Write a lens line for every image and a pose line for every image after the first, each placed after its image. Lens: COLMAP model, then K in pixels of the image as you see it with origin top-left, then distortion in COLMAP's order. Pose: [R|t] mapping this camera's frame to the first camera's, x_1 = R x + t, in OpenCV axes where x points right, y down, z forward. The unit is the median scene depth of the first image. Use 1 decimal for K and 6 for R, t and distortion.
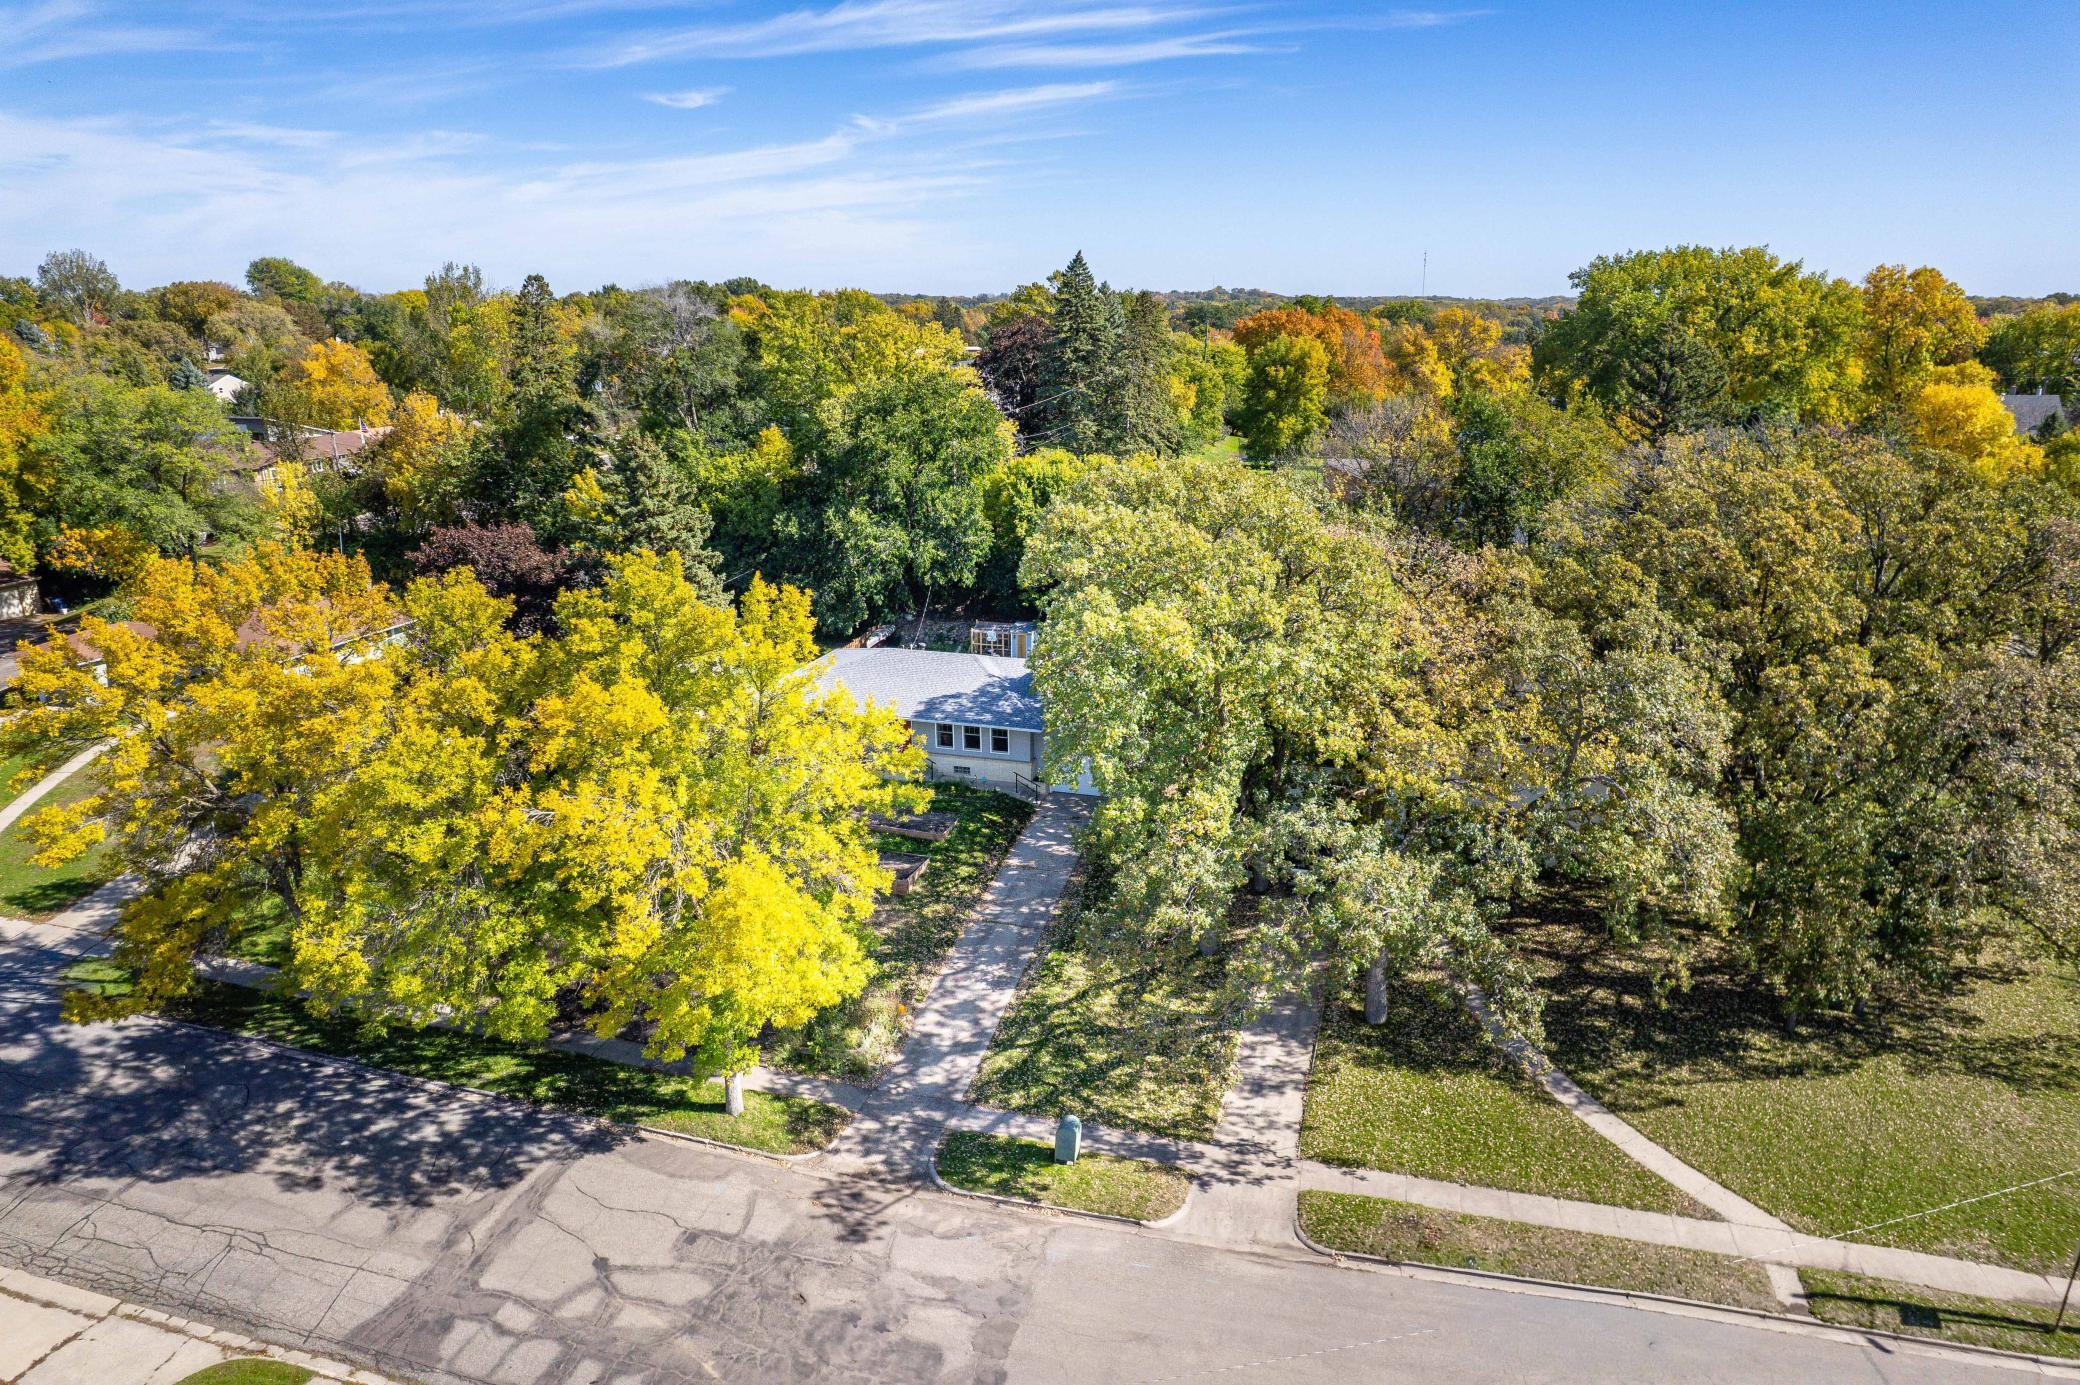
lens RADIAL K [[1333.1, 0, 1040.0], [0, 1333.1, 692.5], [0, 0, 1]] dist [-0.080359, 0.082028]
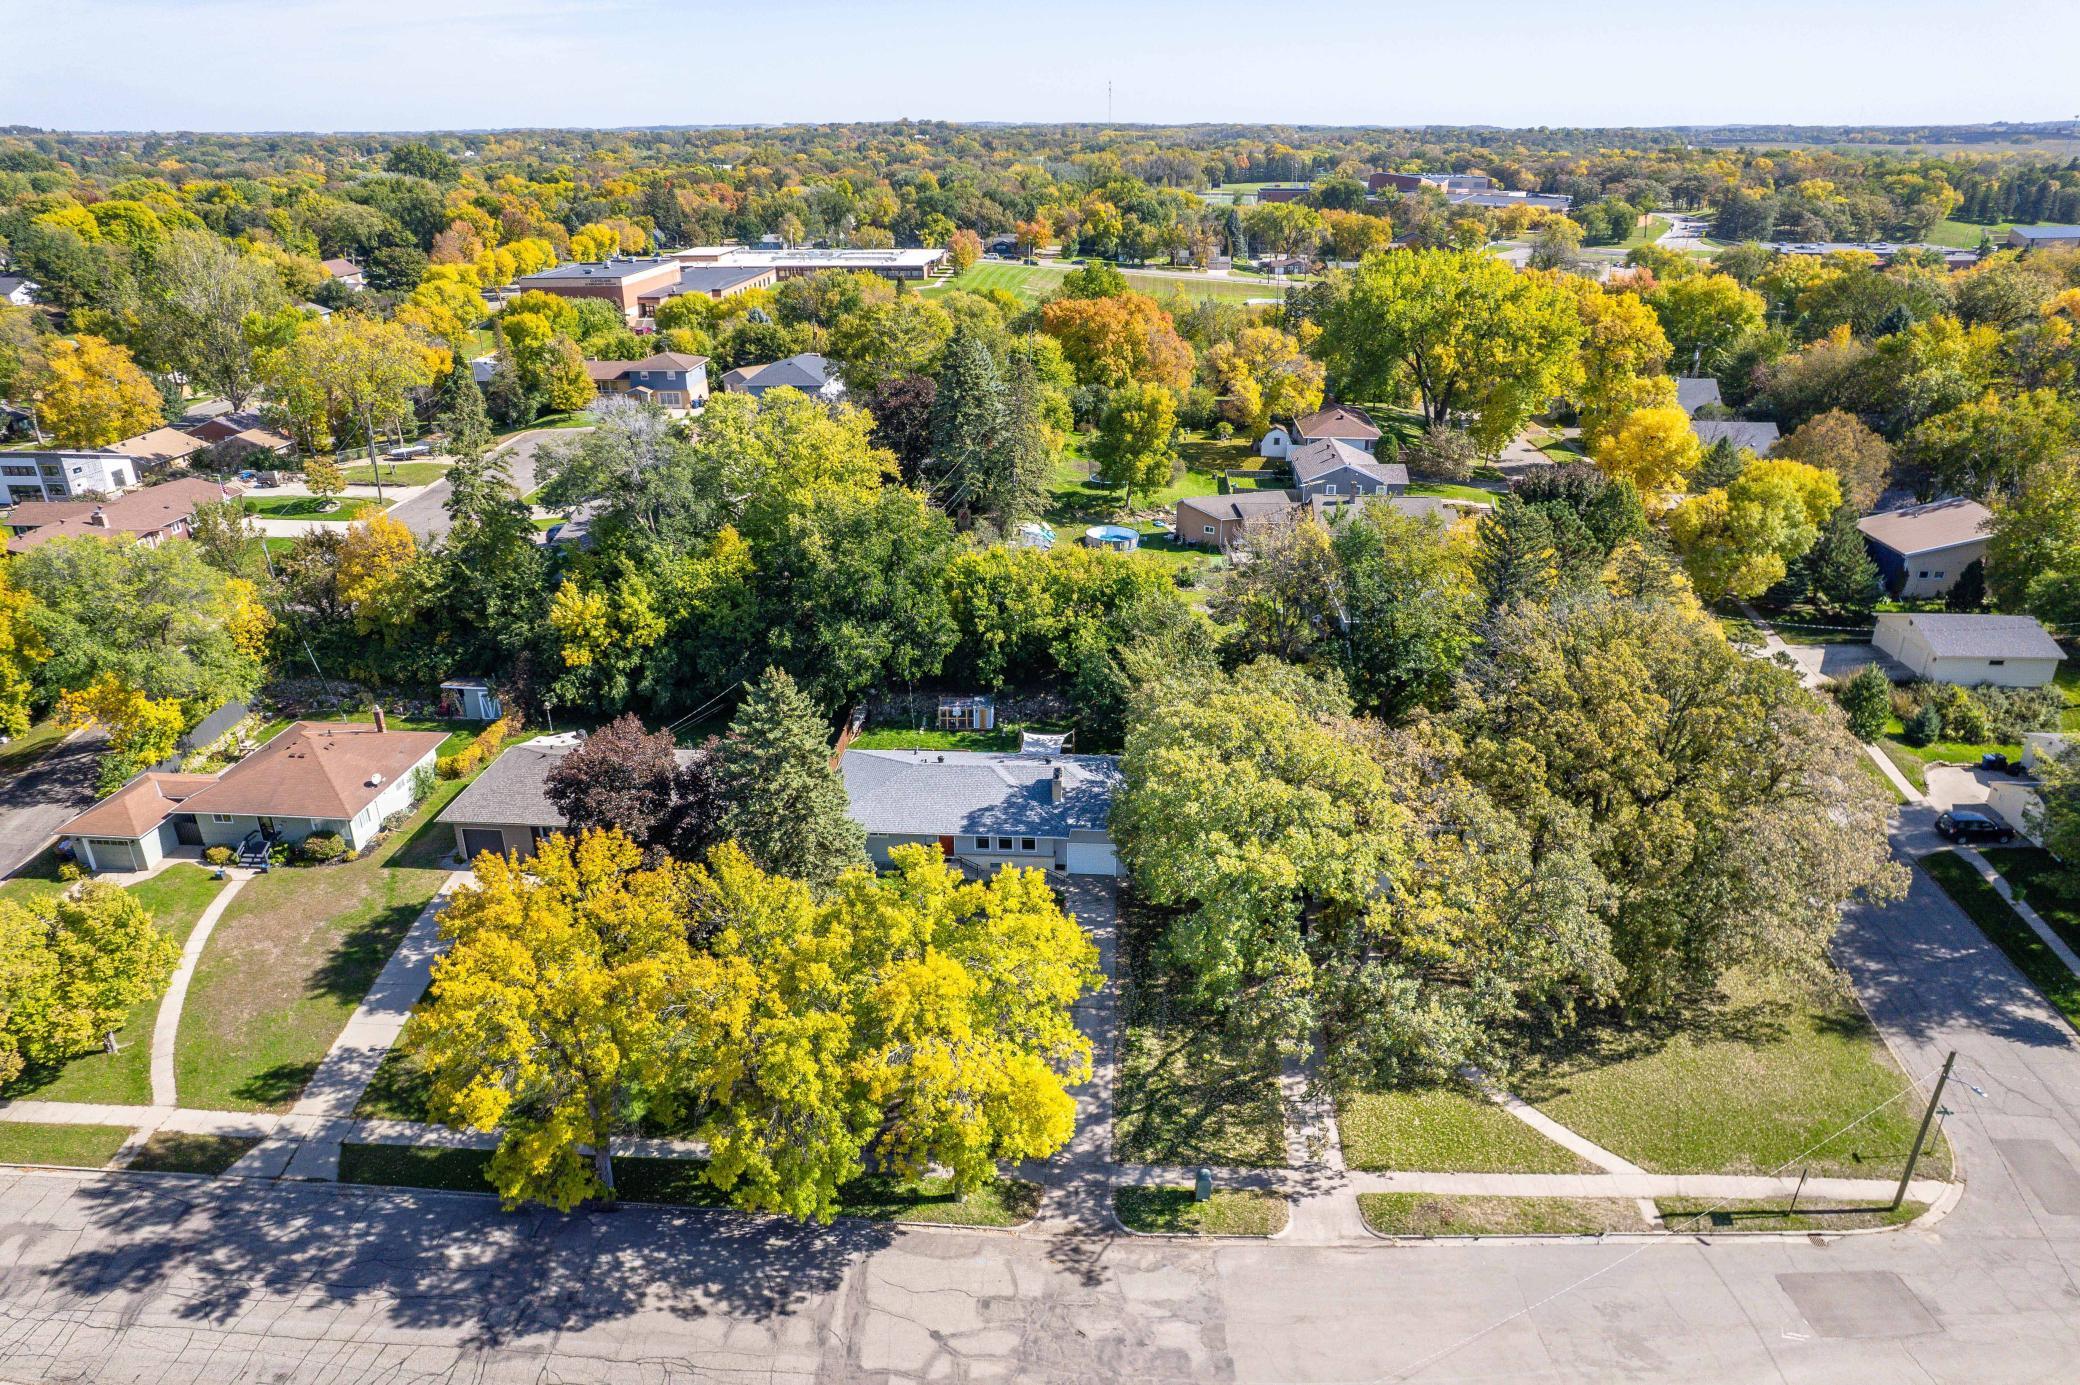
lens RADIAL K [[1333.1, 0, 1040.0], [0, 1333.1, 692.5], [0, 0, 1]] dist [-0.080359, 0.082028]
pose [[0.974719, -0.090354, 0.204349, -0.390113], [0.065855, 0.990135, 0.123674, -0.383087], [-0.213508, -0.107090, 0.971054, -0.317596]]
